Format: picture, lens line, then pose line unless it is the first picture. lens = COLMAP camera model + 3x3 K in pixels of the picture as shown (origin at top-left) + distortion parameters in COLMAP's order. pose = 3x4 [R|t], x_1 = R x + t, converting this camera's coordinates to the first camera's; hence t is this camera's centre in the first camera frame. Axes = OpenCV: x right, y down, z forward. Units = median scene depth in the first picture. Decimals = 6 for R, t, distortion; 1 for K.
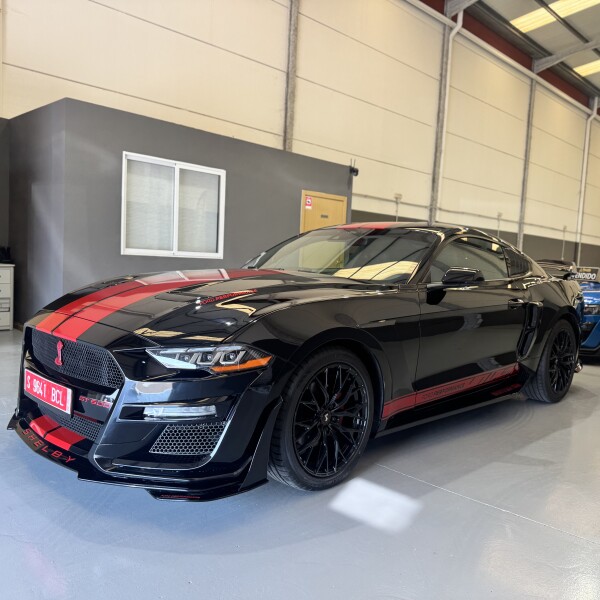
lens RADIAL K [[572.3, 0, 305.8], [0, 572.3, 301.2], [0, 0, 1]] dist [0.058199, -0.087344]
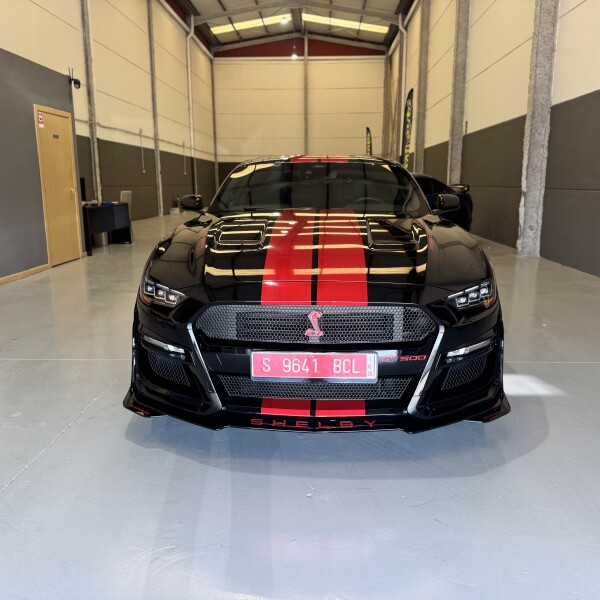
lens RADIAL K [[572.3, 0, 305.8], [0, 572.3, 301.2], [0, 0, 1]] dist [0.058199, -0.087344]
pose [[0.732678, -0.184699, 0.655034, -0.175466], [0.086189, 0.979903, 0.179895, -0.018113], [-0.675096, -0.075348, 0.733872, 0.061111]]
